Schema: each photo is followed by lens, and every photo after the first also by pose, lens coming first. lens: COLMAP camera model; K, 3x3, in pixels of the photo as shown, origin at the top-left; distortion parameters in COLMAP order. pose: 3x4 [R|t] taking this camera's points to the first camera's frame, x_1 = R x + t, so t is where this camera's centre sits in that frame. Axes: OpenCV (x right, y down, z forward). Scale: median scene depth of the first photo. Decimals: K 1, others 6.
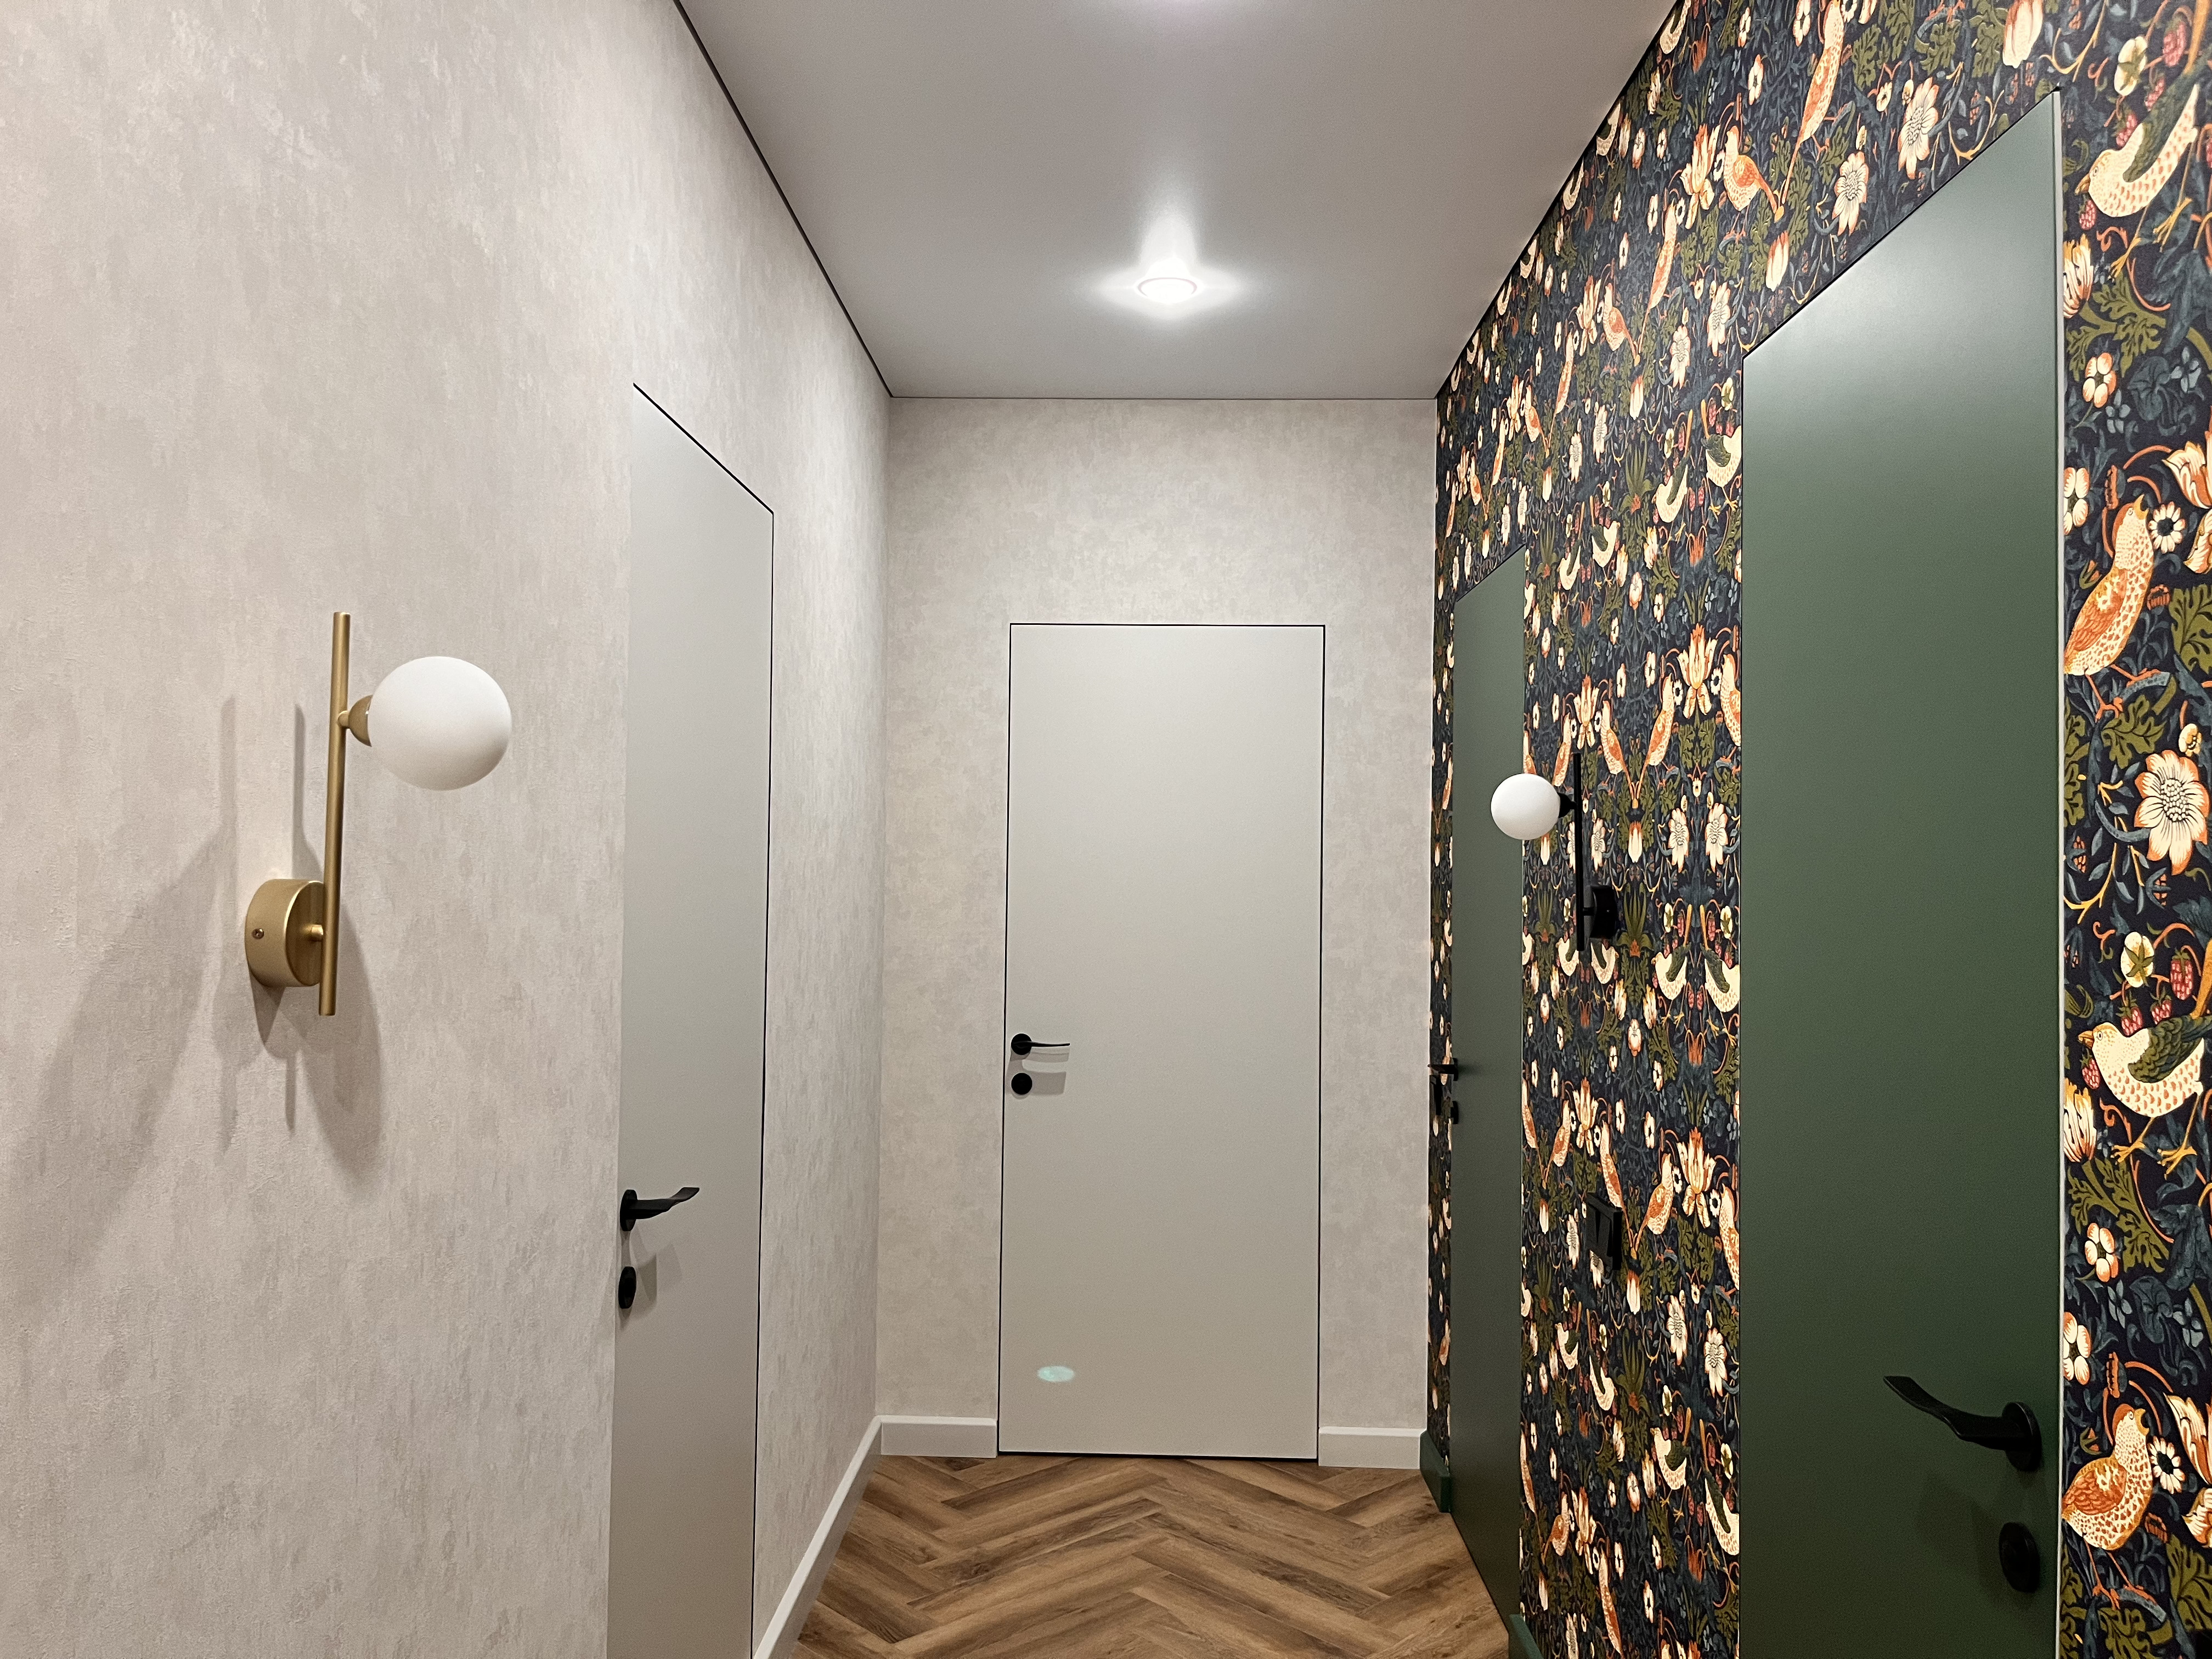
lens RADIAL K [[1687.8, 0, 1093.6], [0, 1687.8, 825.8], [0, 0, 1]] dist [0.055666, -0.080763]
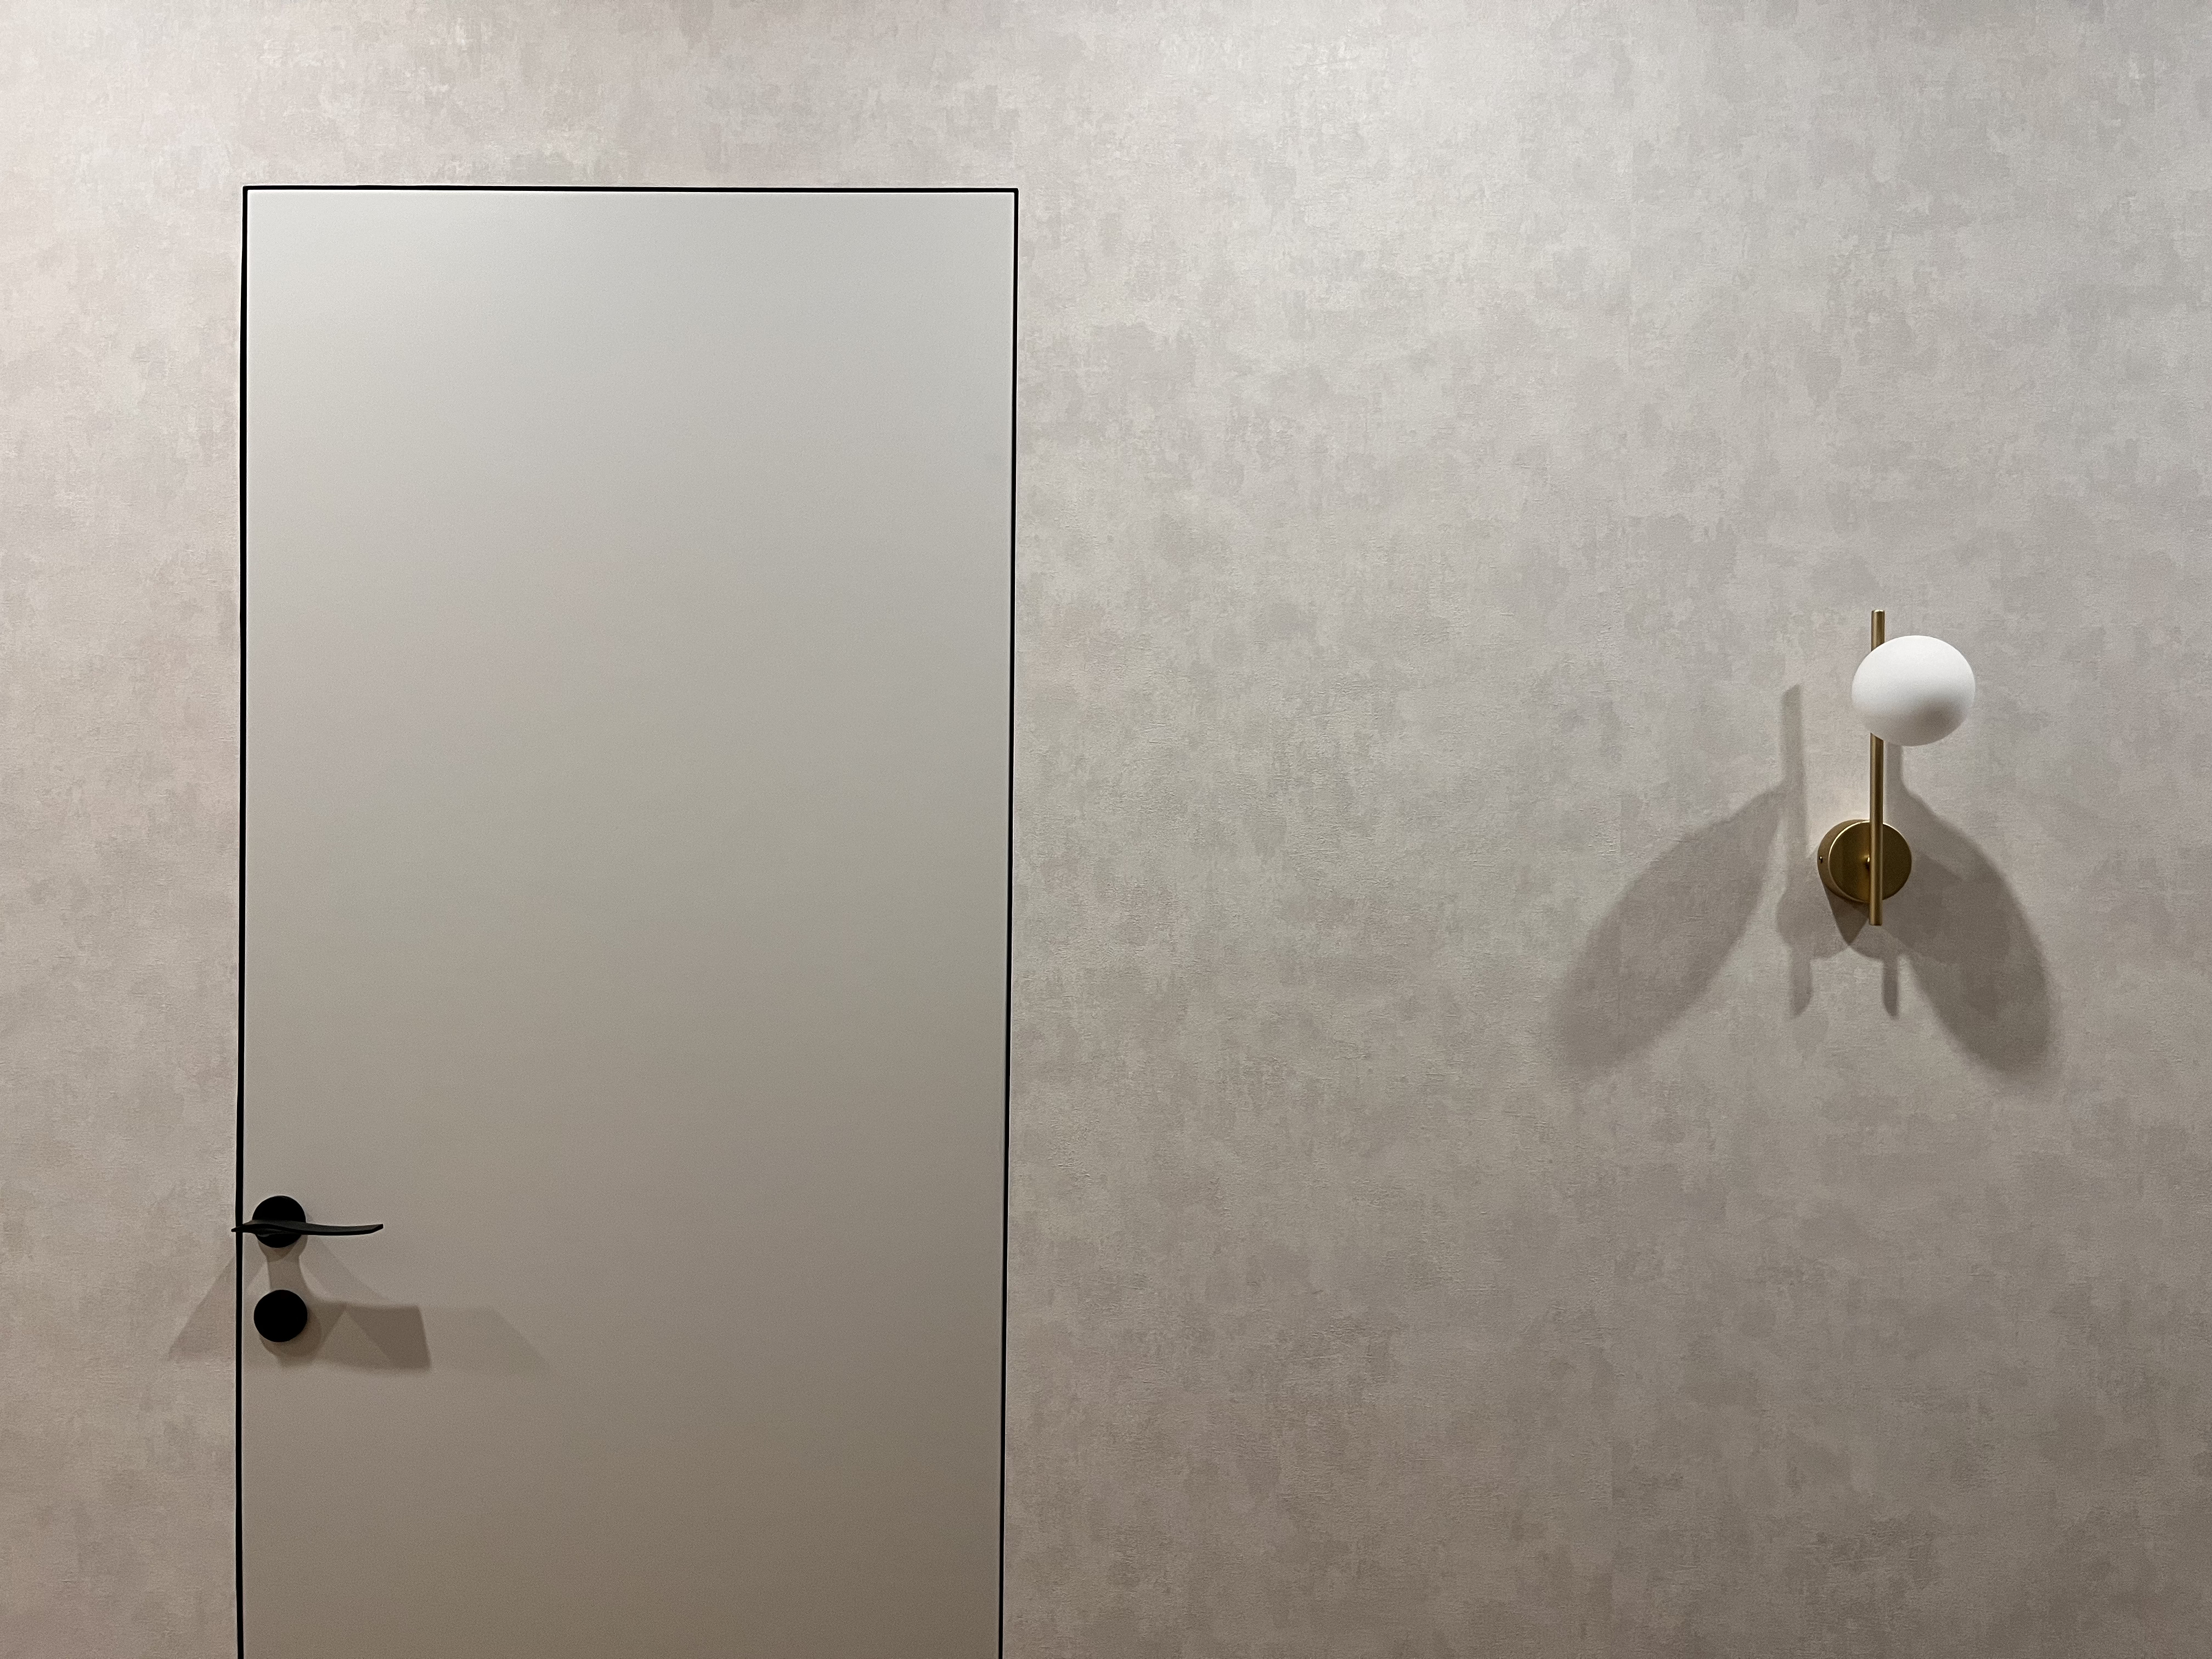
lens RADIAL K [[1687.8, 0, 1104.9], [0, 1687.8, 819.0], [0, 0, 1]] dist [0.055666, -0.080763]
pose [[-0.006177, 0.011890, -0.999910, 0.882354], [0.012322, 0.999854, 0.011813, 0.008288], [0.999905, -0.012248, -0.006323, 0.449358]]
